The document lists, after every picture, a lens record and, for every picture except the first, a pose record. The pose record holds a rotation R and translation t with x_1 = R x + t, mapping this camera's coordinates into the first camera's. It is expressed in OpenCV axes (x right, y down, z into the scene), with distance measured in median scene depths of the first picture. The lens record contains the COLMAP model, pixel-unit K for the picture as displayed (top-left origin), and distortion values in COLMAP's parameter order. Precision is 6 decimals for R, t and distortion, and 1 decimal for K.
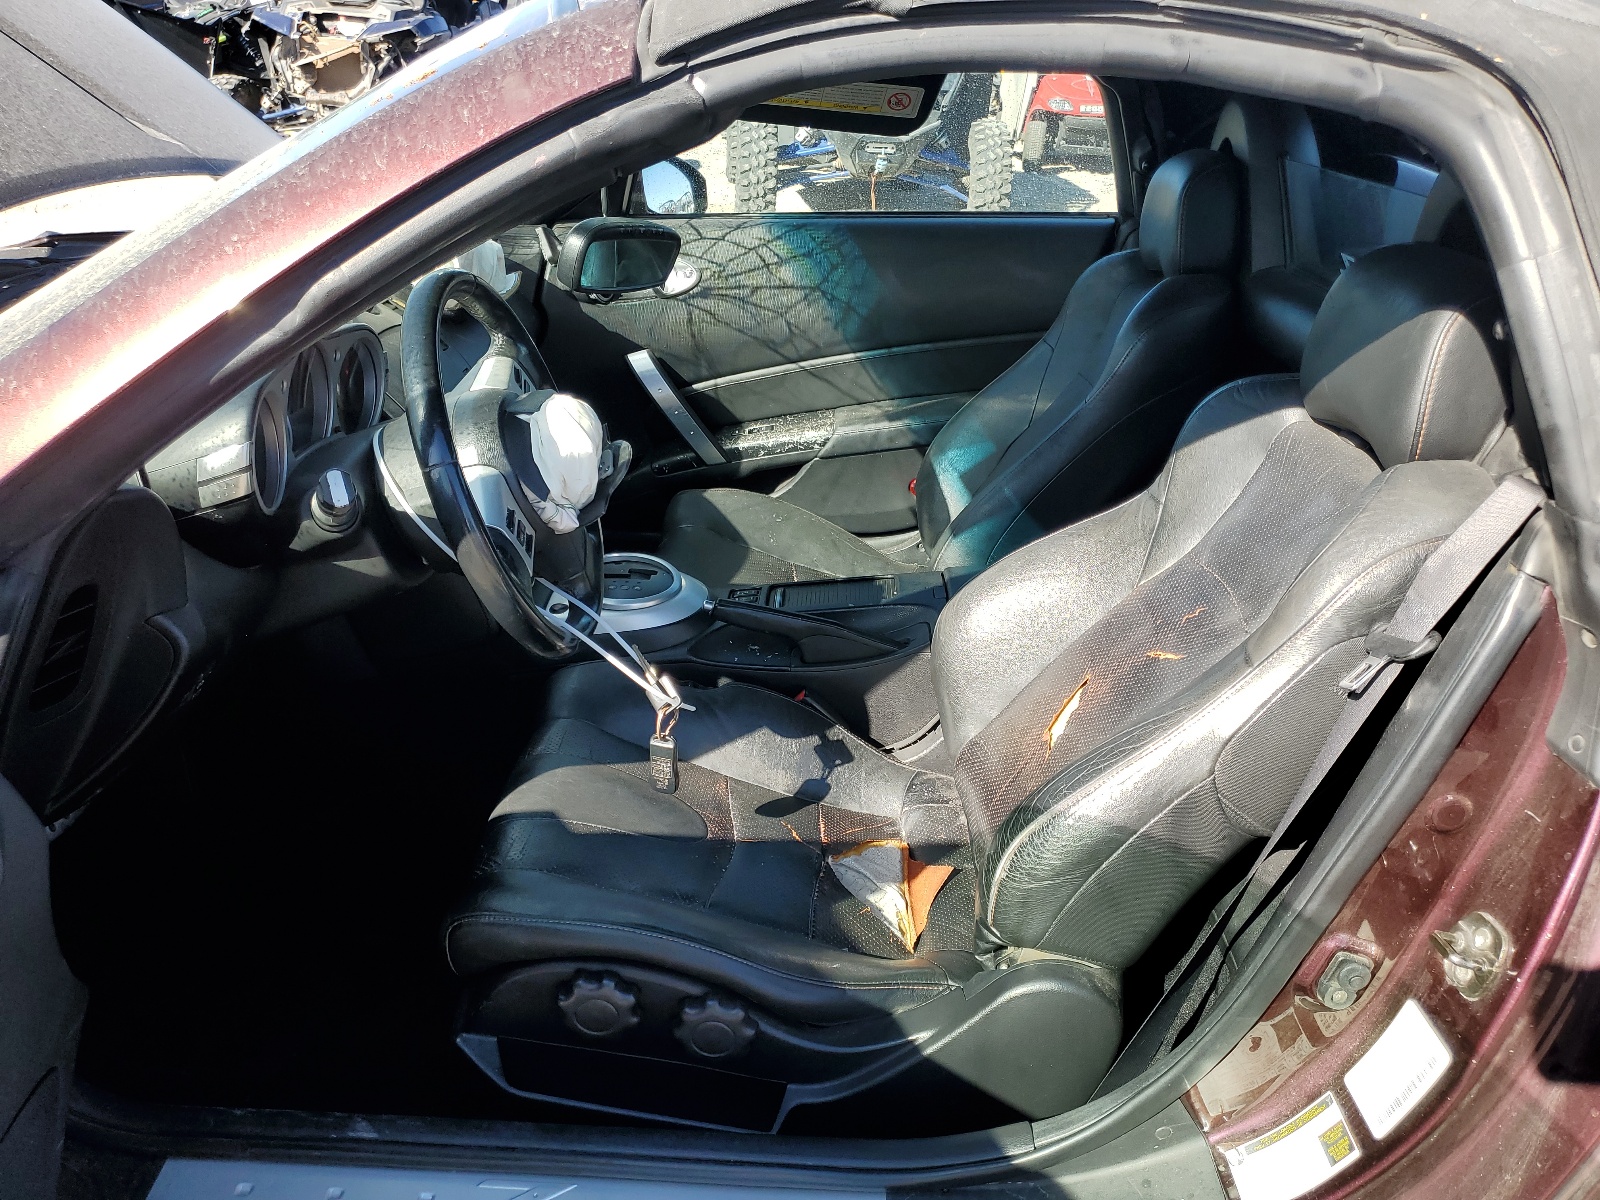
lens RADIAL K [[1186.7, 0, 803.0], [0, 1186.7, 606.3], [0, 0, 1]] dist [0.004134, -0.008077]
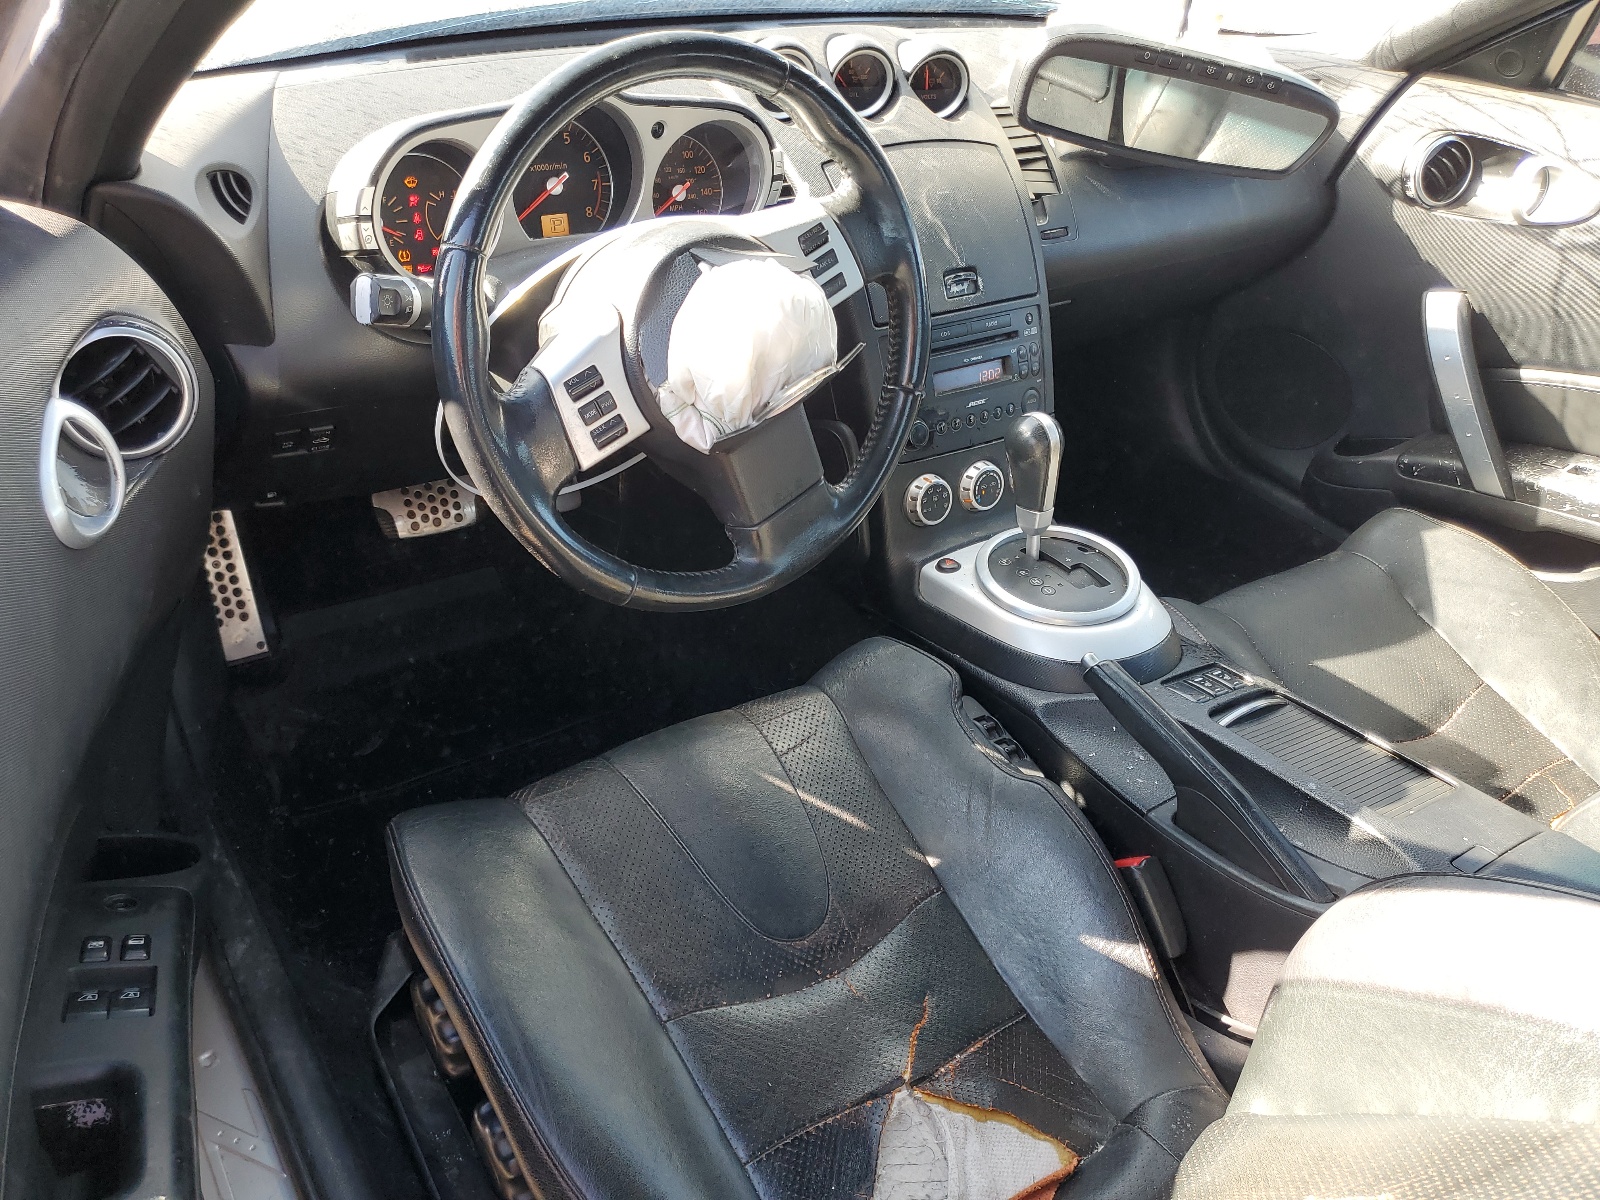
lens RADIAL K [[1210.9, 0, 800.0], [0, 1210.9, 600.0], [0, 0, 1]] dist [-0.001690, -0.000231]
pose [[0.594089, 0.468274, -0.654047, 0.300972], [-0.394495, 0.878203, 0.270431, -0.181502], [0.701022, 0.097358, 0.706463, 0.495311]]
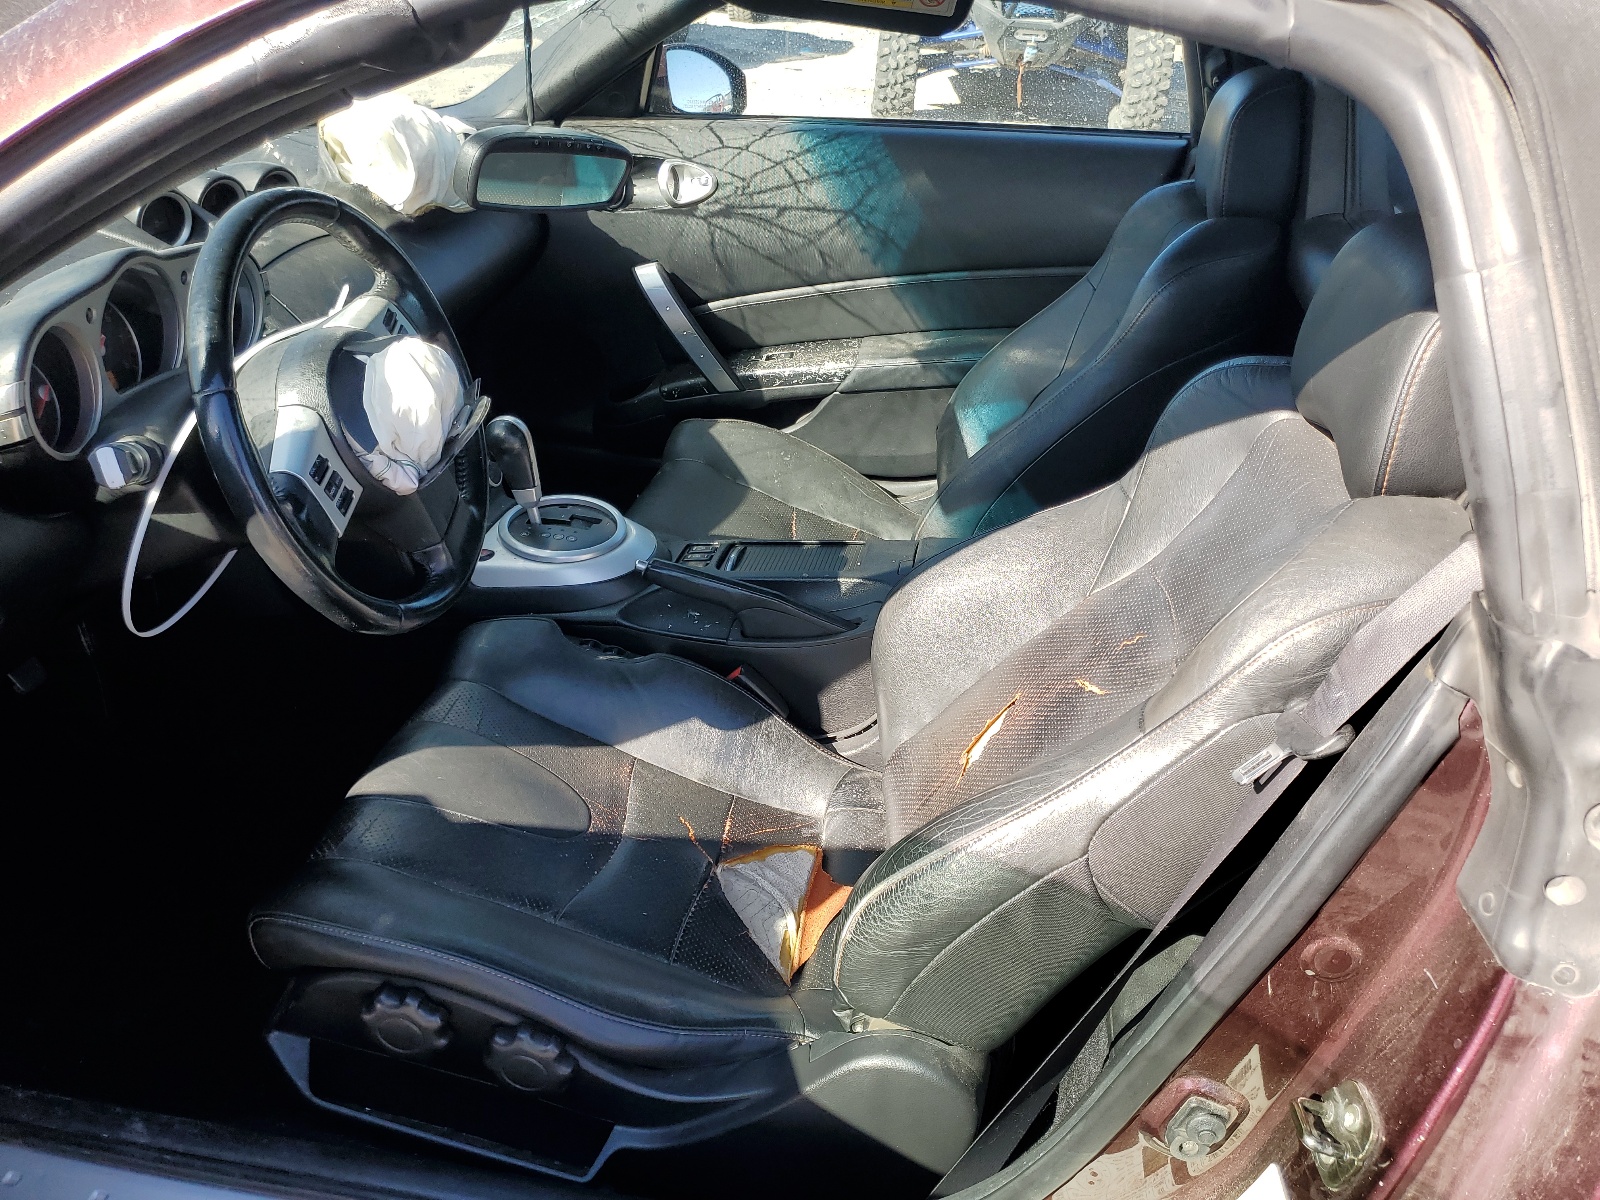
lens RADIAL K [[1210.9, 0, 800.0], [0, 1210.9, 600.0], [0, 0, 1]] dist [-0.001690, -0.000231]
pose [[0.992303, 0.079028, -0.095338, 0.155586], [-0.071829, 0.994462, 0.076722, -0.063979], [0.100873, -0.069284, 0.992484, 0.108119]]
